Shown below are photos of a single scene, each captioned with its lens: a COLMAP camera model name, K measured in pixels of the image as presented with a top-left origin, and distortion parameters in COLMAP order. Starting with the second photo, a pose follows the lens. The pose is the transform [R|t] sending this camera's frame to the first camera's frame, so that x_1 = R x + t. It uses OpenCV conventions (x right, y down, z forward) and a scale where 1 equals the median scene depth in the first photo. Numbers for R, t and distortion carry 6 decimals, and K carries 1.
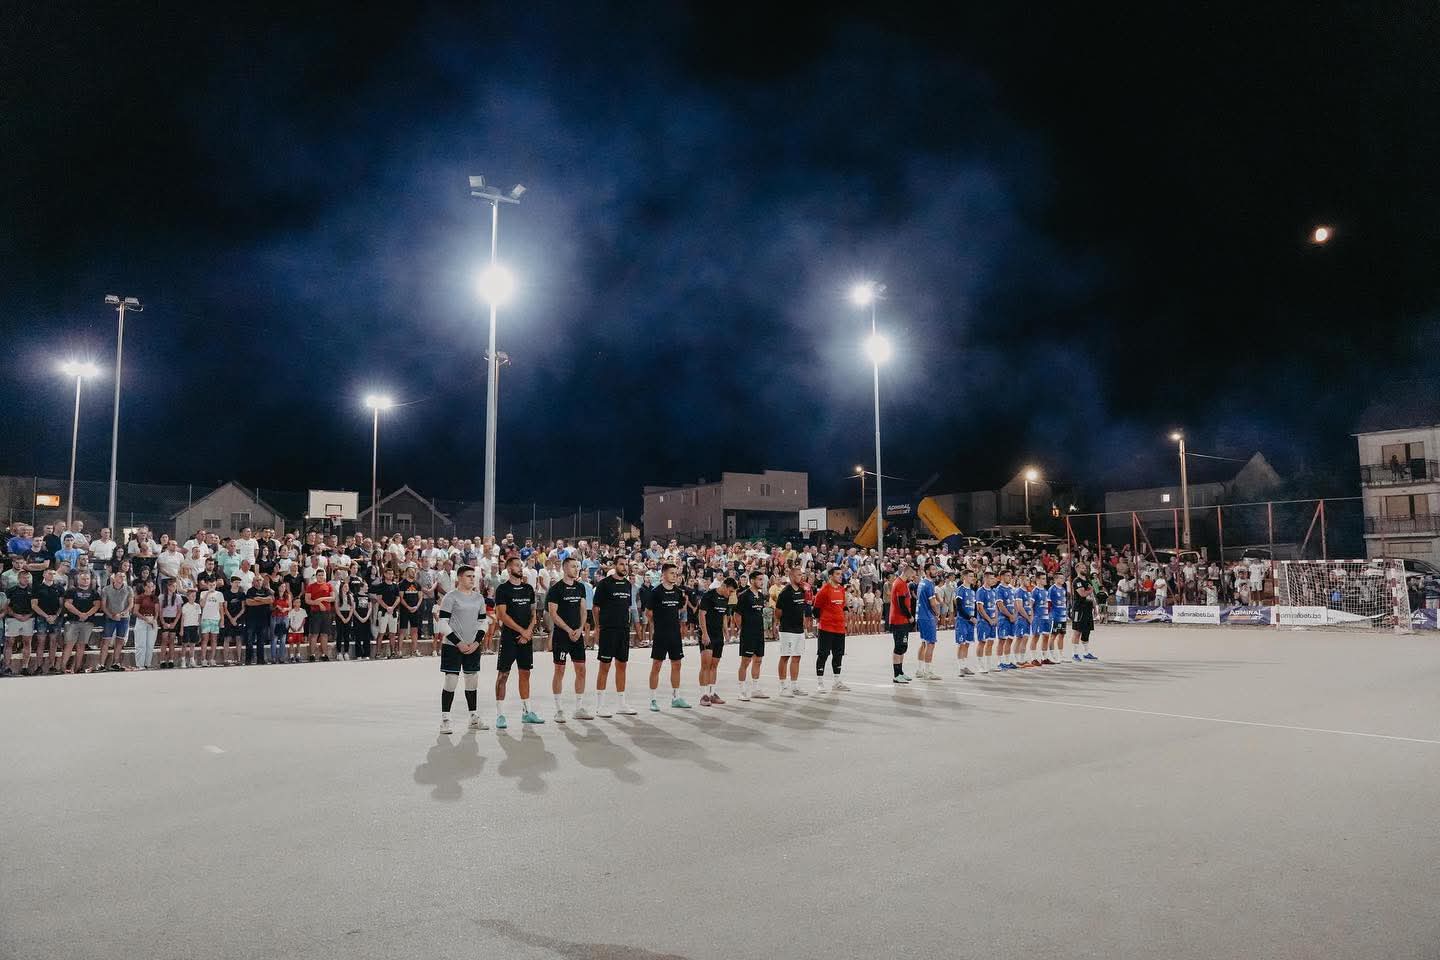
lens RADIAL K [[1008.4, 0, 721.1], [0, 1008.4, 476.3], [0, 0, 1]] dist [-0.112388, 0.022781]
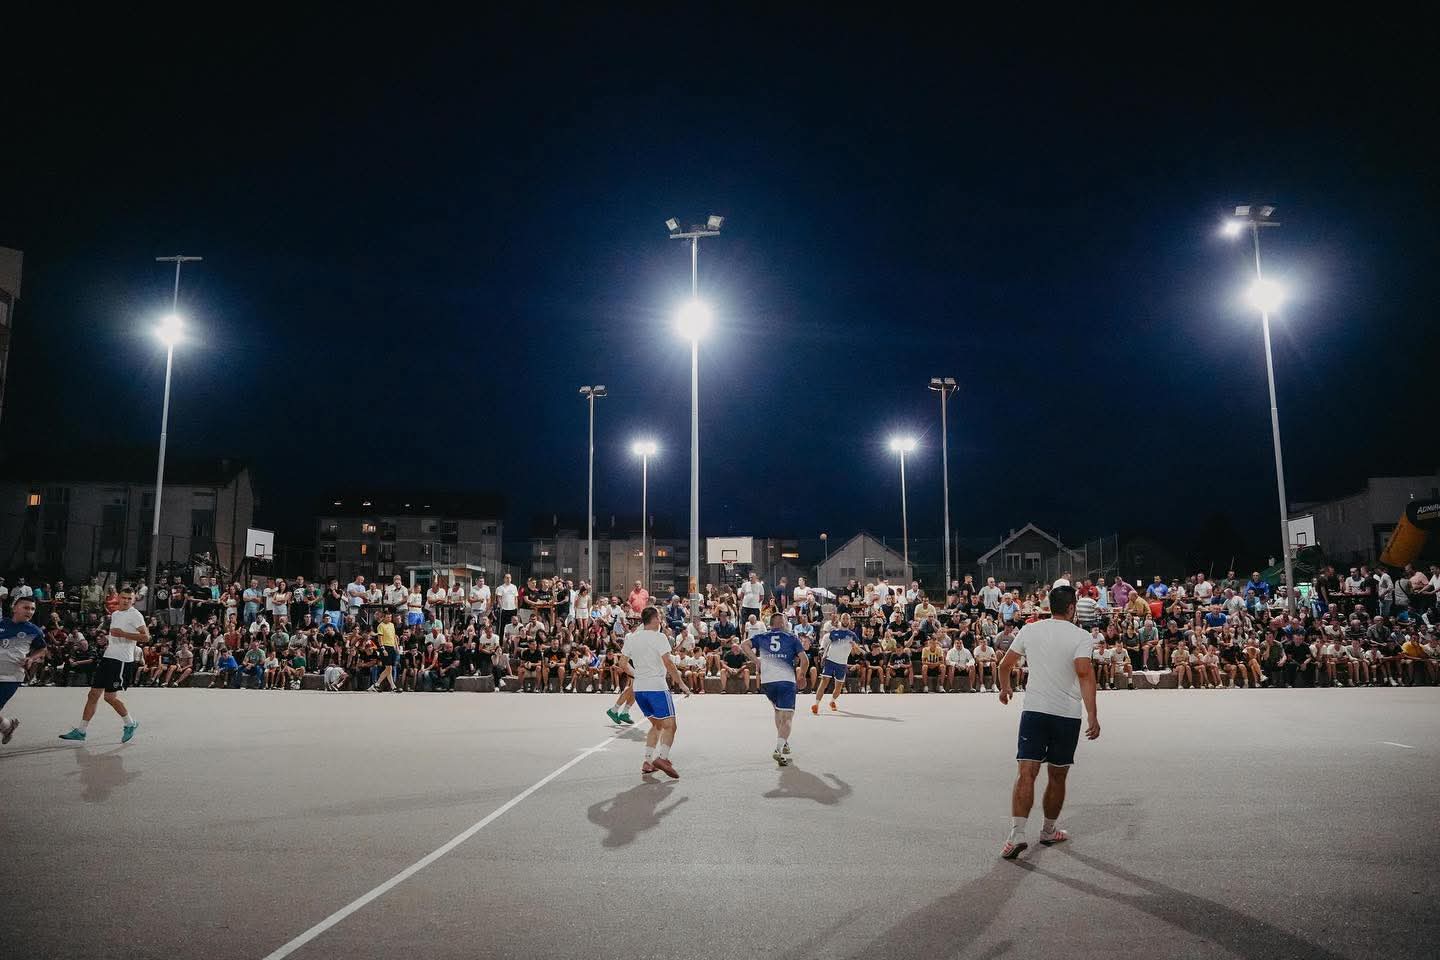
lens RADIAL K [[1008.4, 0, 726.7], [0, 1008.4, 481.1], [0, 0, 1]] dist [-0.112388, 0.022781]
pose [[0.714251, -0.098528, -0.692920, 0.343993], [0.072686, 0.995130, -0.066577, 0.025690], [0.696105, -0.002813, 0.717934, 0.220032]]
